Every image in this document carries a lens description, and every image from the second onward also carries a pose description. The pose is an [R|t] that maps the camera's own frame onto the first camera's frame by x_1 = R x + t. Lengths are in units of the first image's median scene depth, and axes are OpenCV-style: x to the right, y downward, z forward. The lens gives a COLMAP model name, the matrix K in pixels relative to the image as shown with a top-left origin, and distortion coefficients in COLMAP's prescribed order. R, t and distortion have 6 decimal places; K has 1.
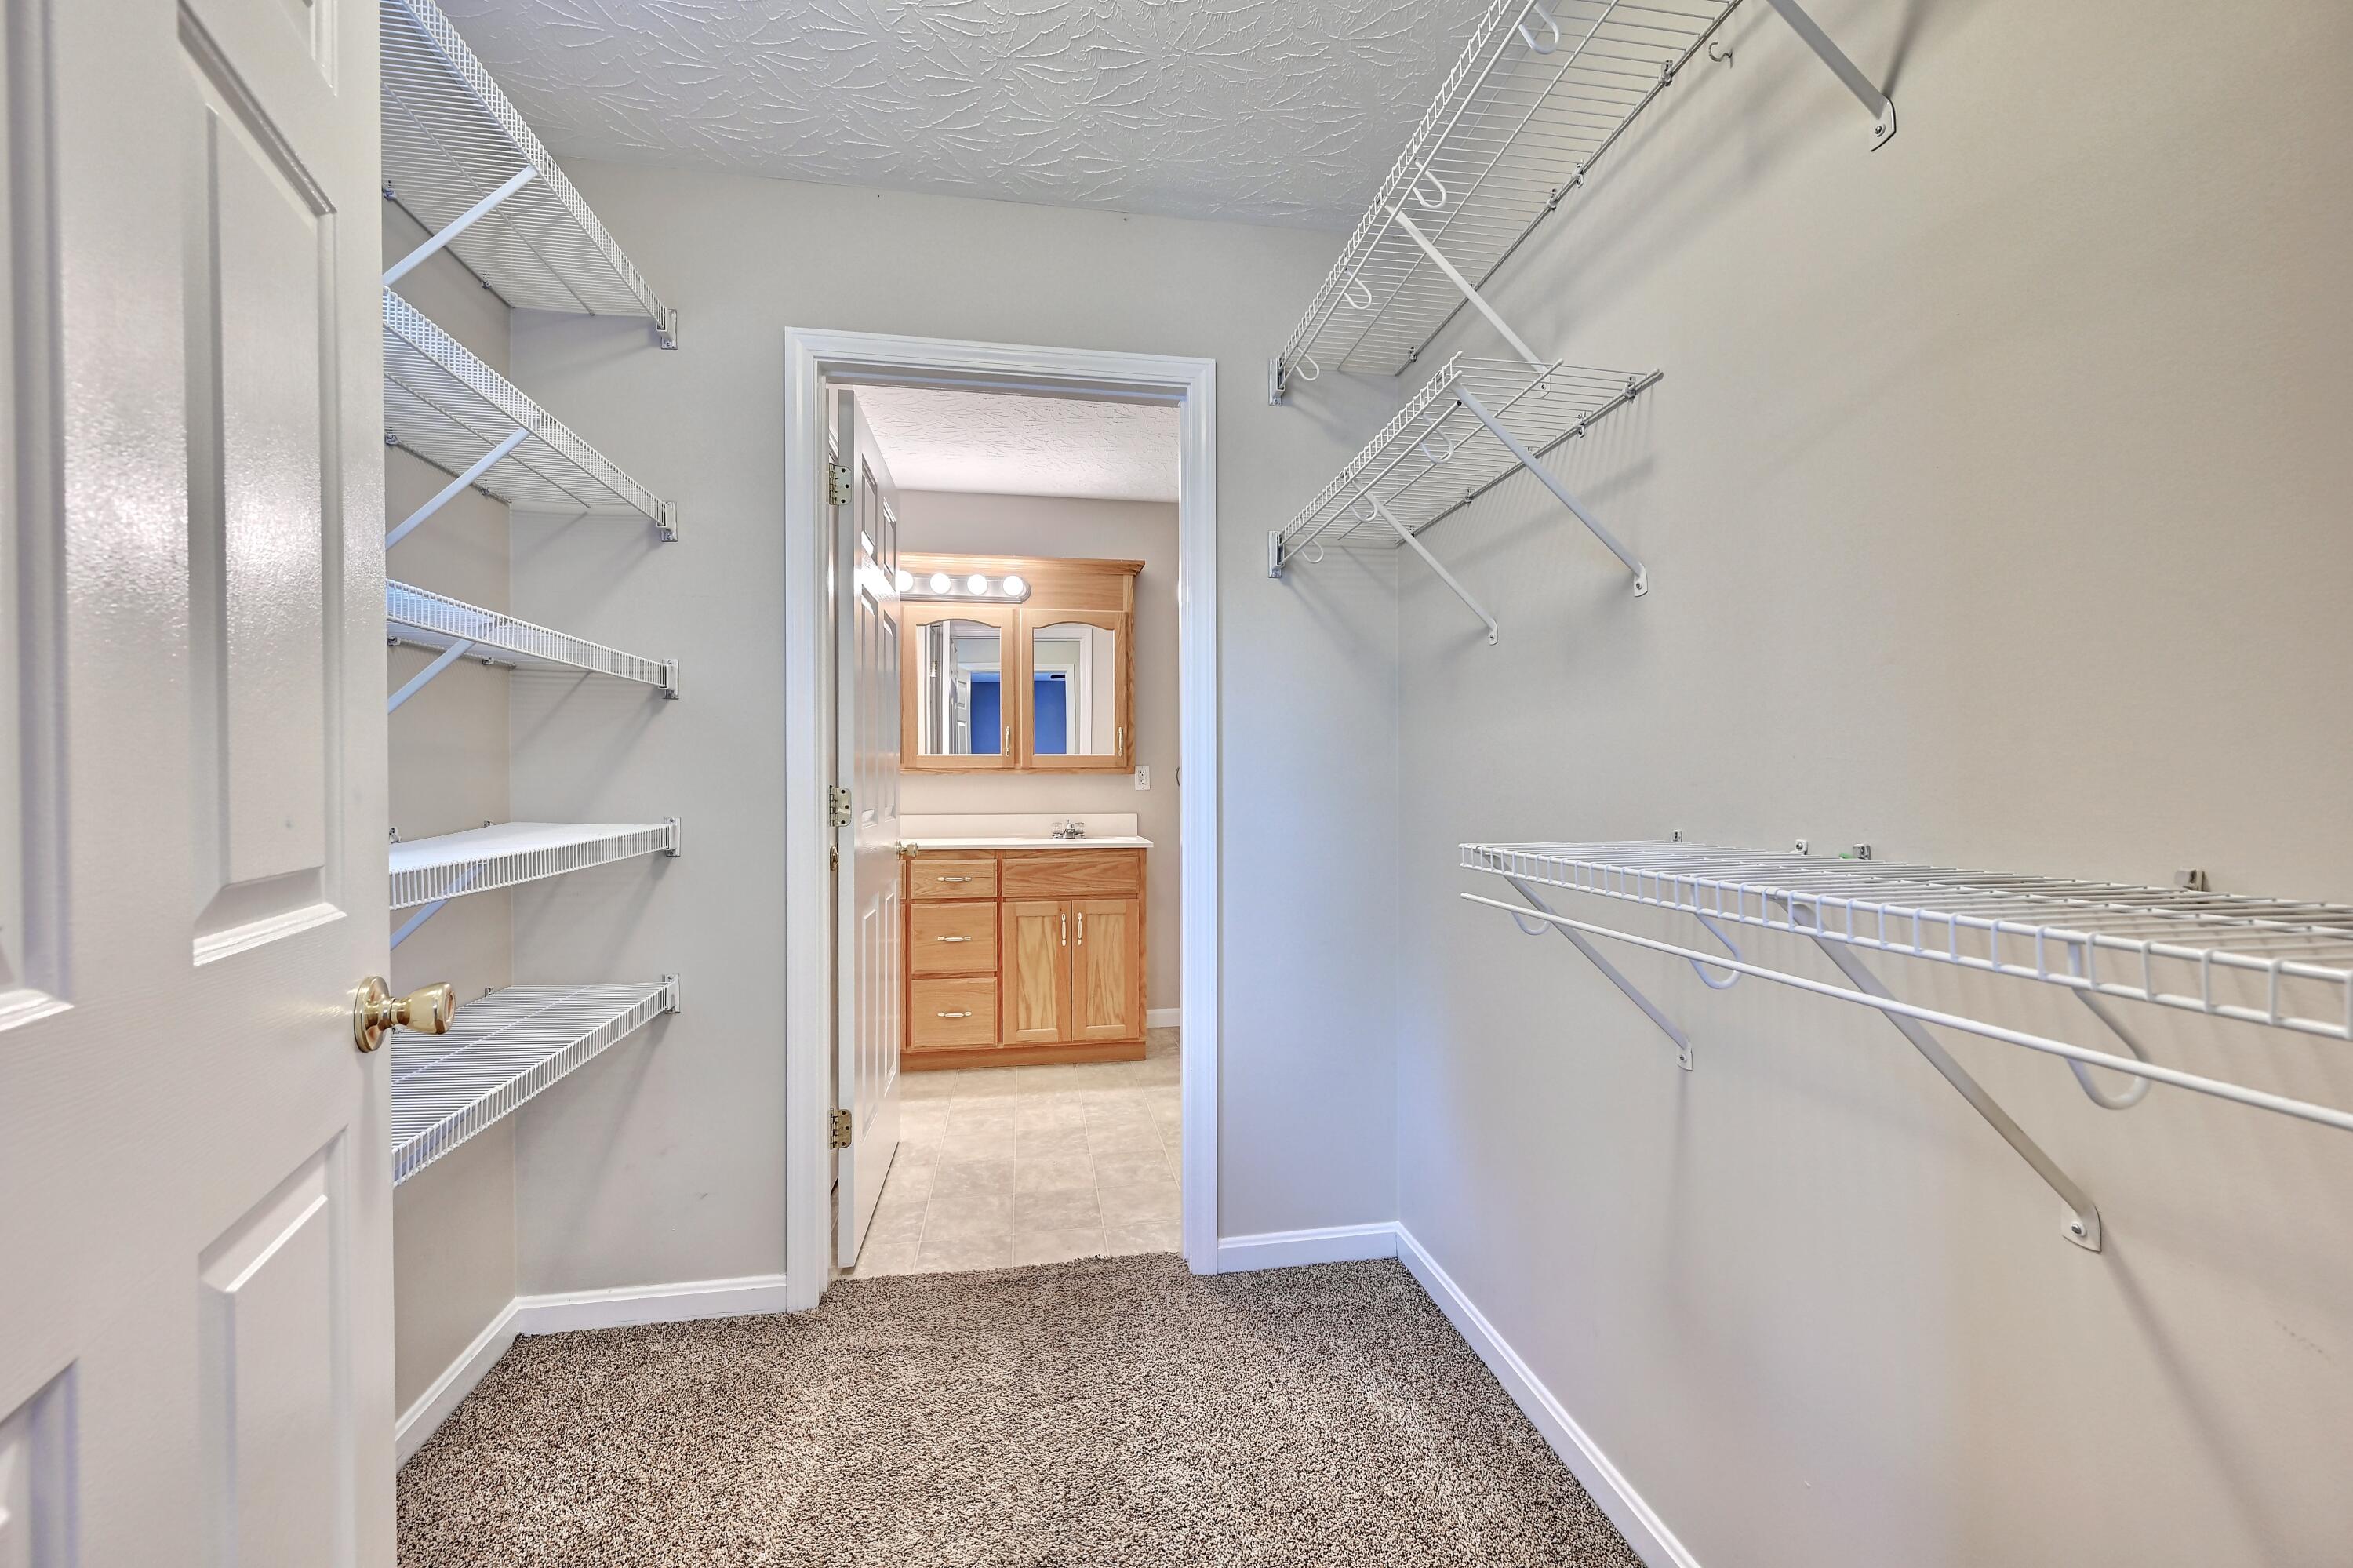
lens RADIAL K [[919.0, 0, 1172.6], [0, 919.0, 786.3], [0, 0, 1]] dist [-0.000848, 0.000062]
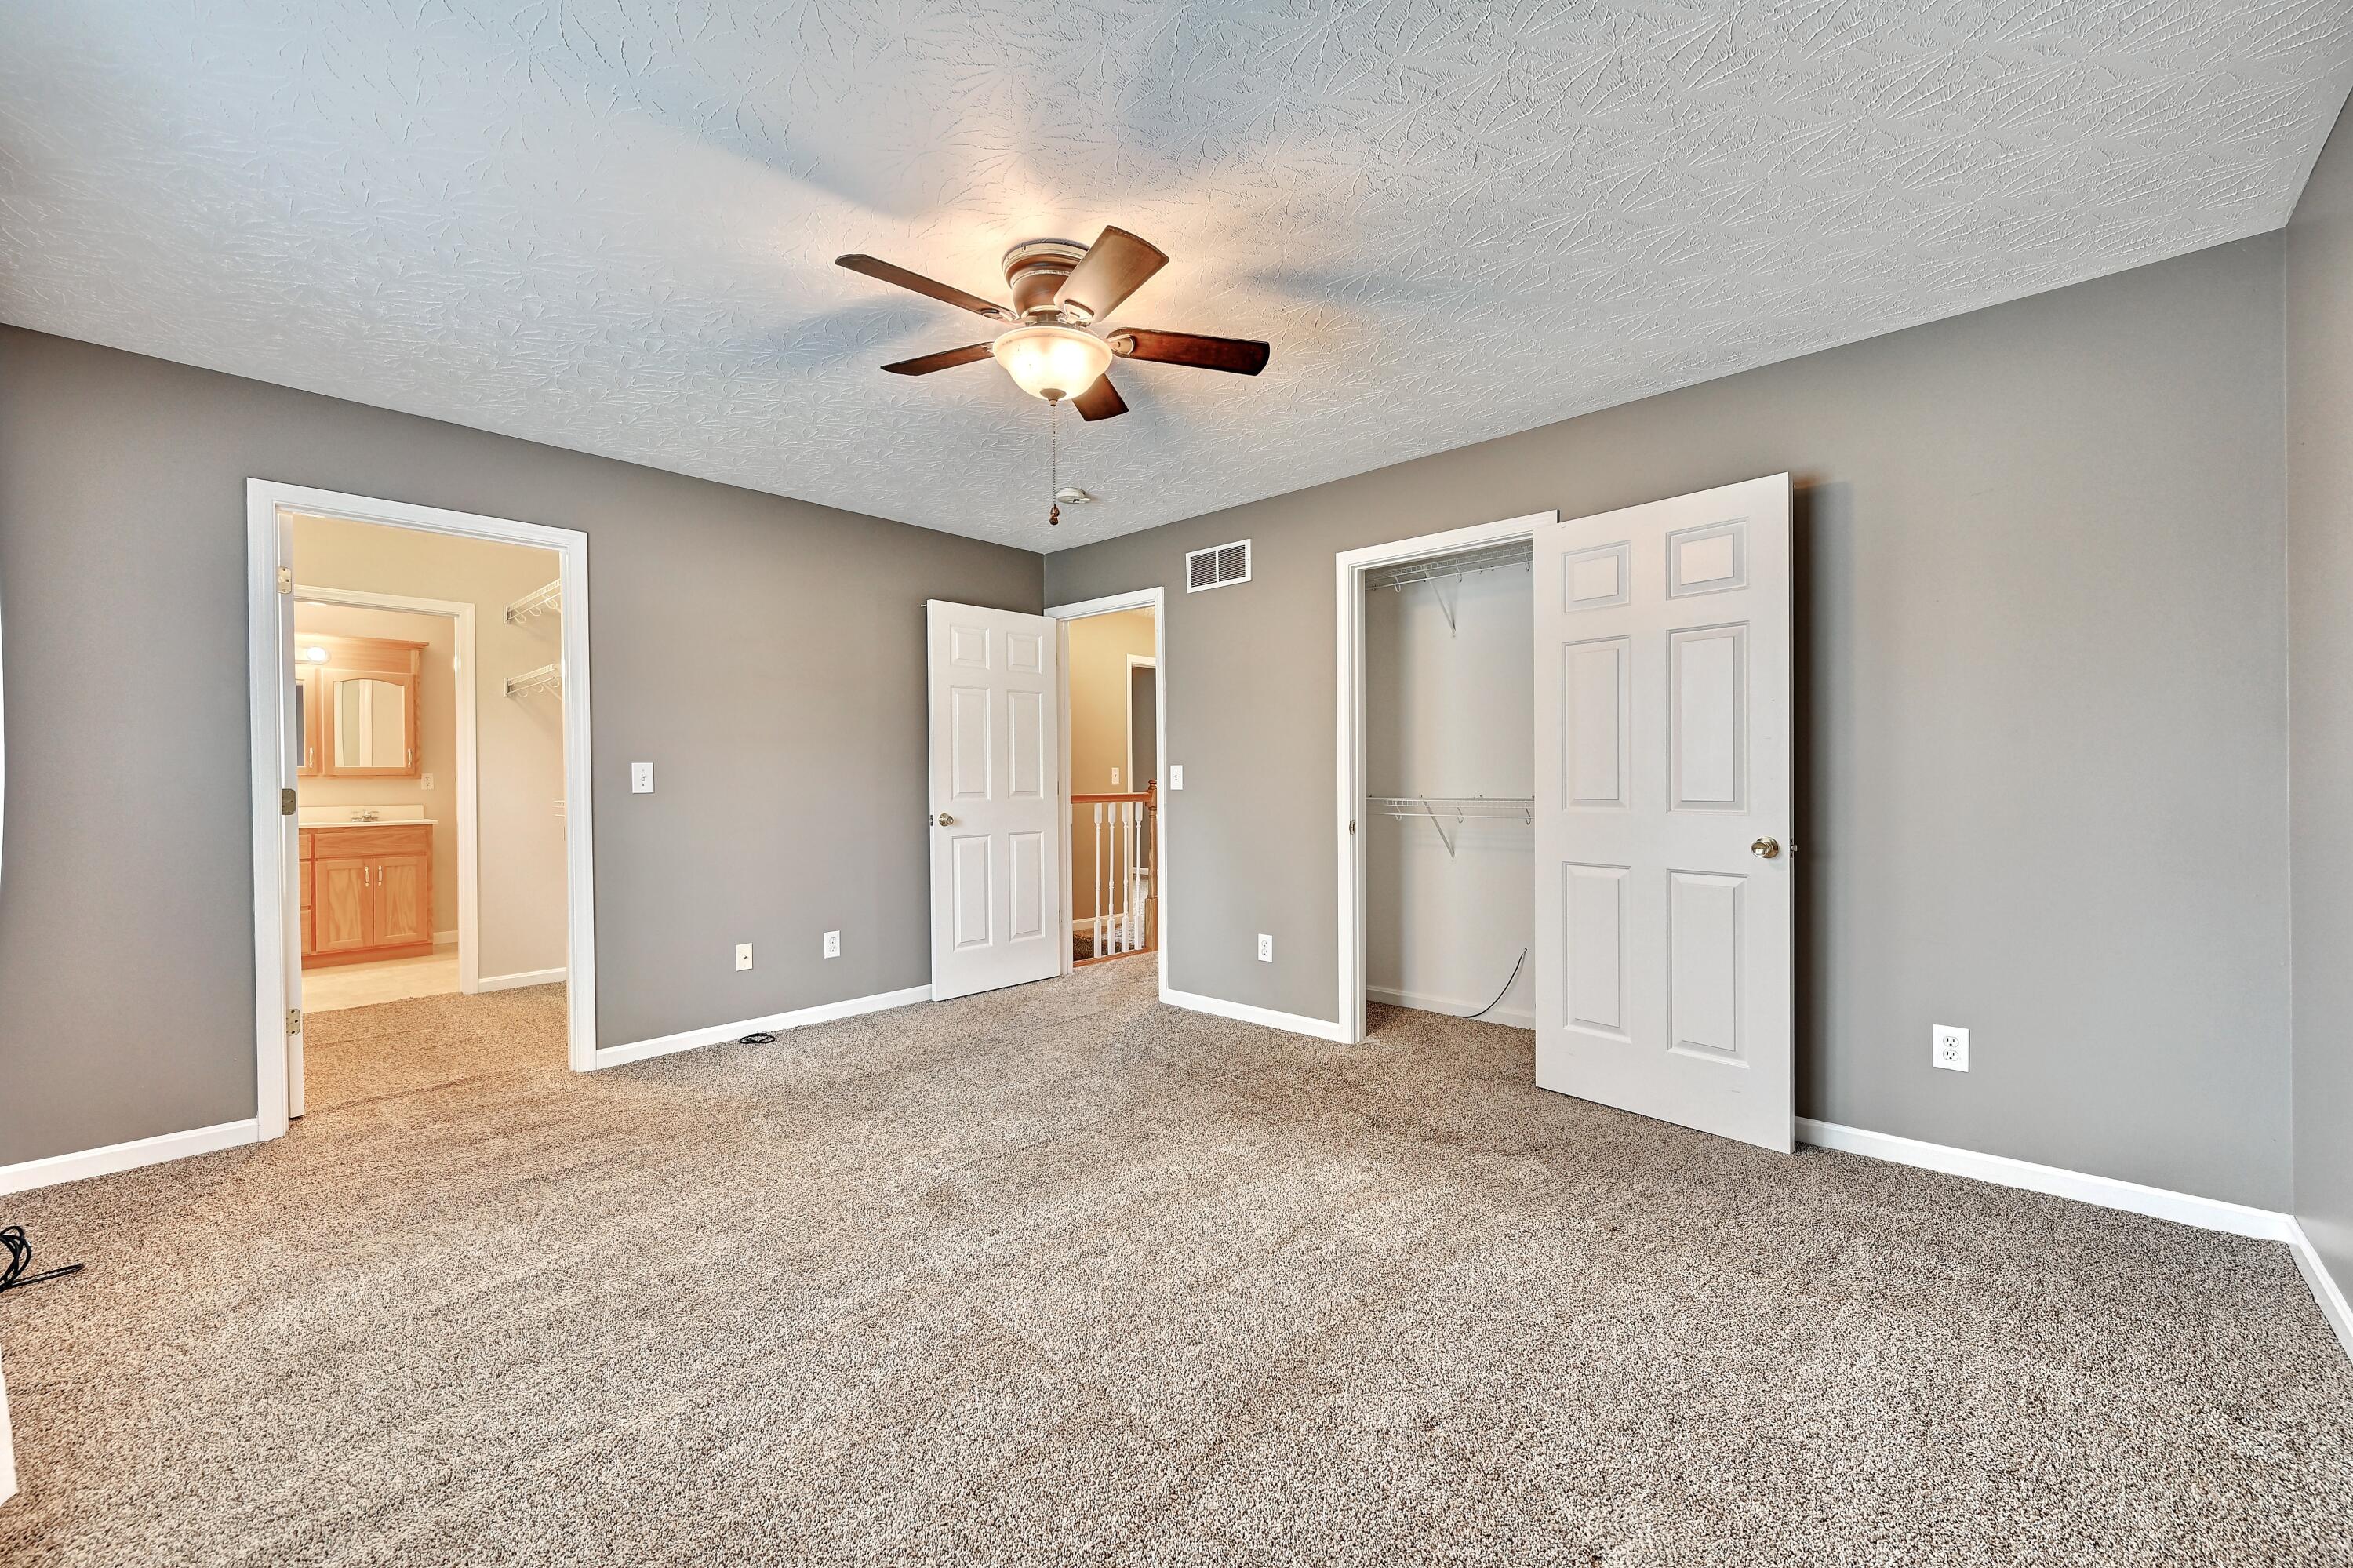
lens RADIAL K [[919.0, 0, 1169.0], [0, 919.0, 786.0], [0, 0, 1]] dist [-0.000848, 0.000062]
pose [[0.789810, -0.005542, 0.613327, 0.004955], [0.005255, 0.999984, 0.002268, 0.001698], [-0.613329, 0.001432, 0.789826, -1.107223]]
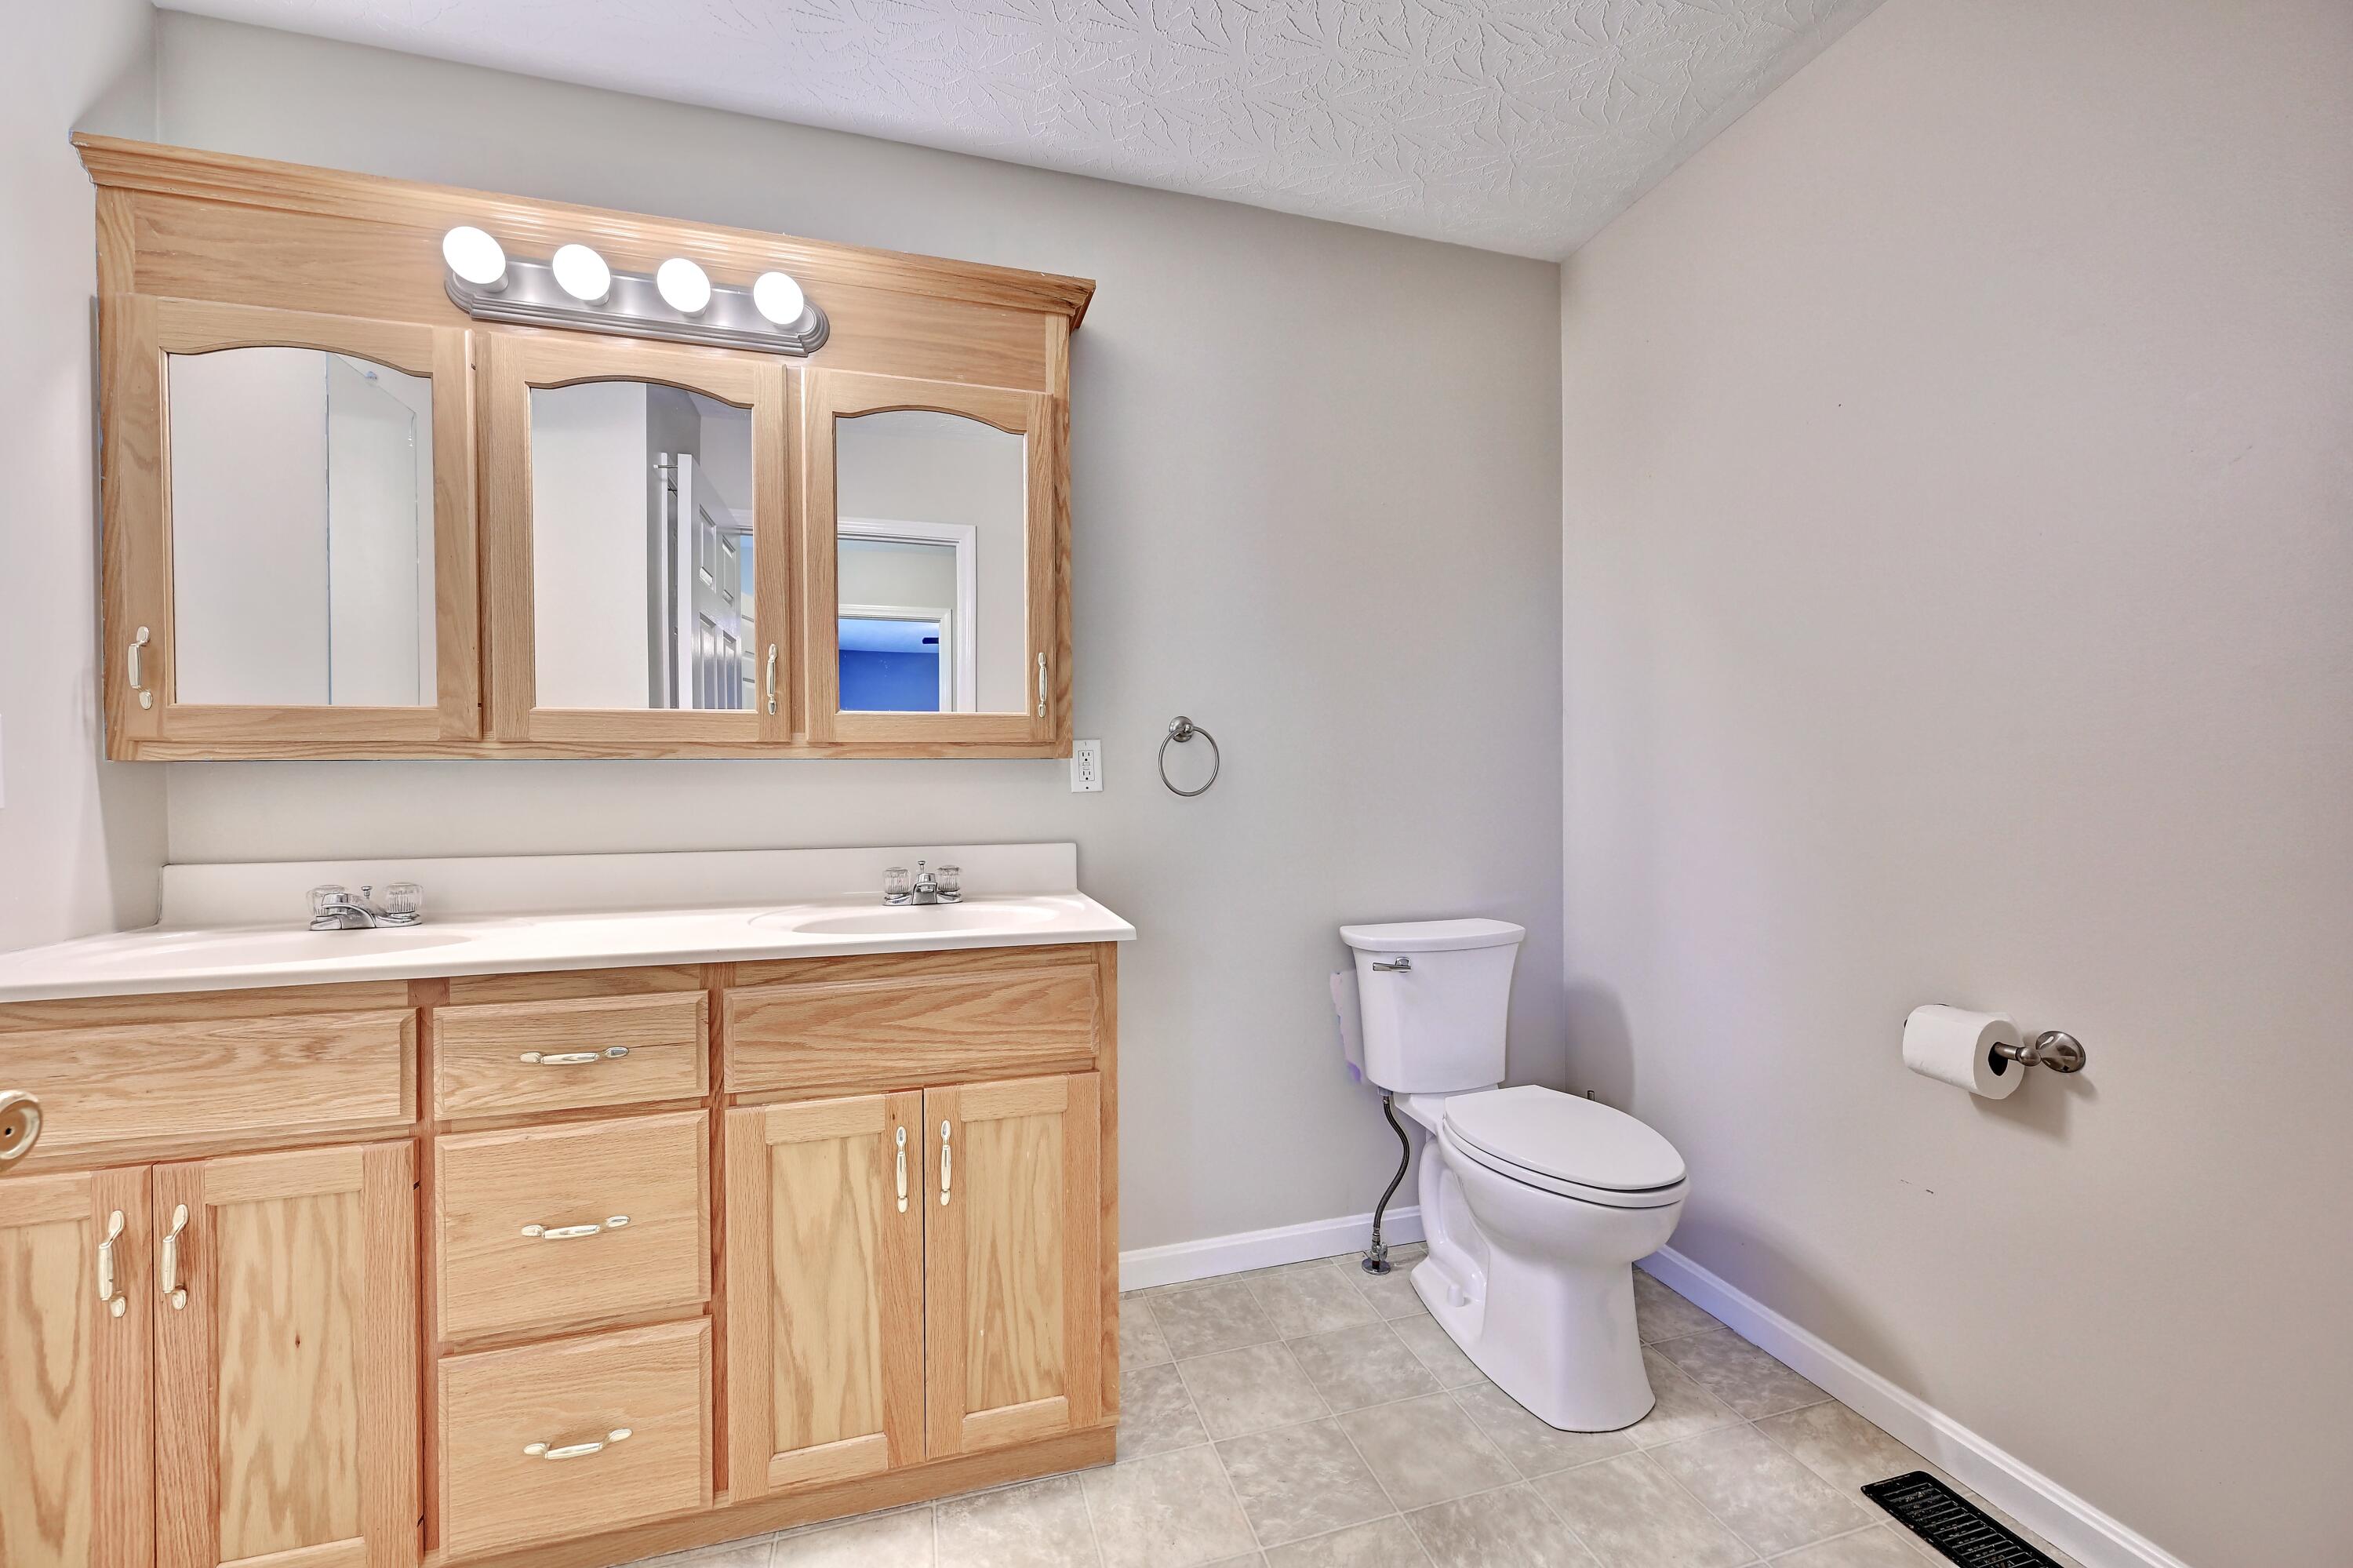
lens RADIAL K [[919.0, 0, 1182.8], [0, 919.0, 783.2], [0, 0, 1]] dist [-0.000848, 0.000062]
pose [[0.991502, -0.004111, 0.130030, -0.051878], [0.003424, 0.999979, 0.005513, -0.003185], [-0.130050, -0.005021, 0.991495, 0.605035]]
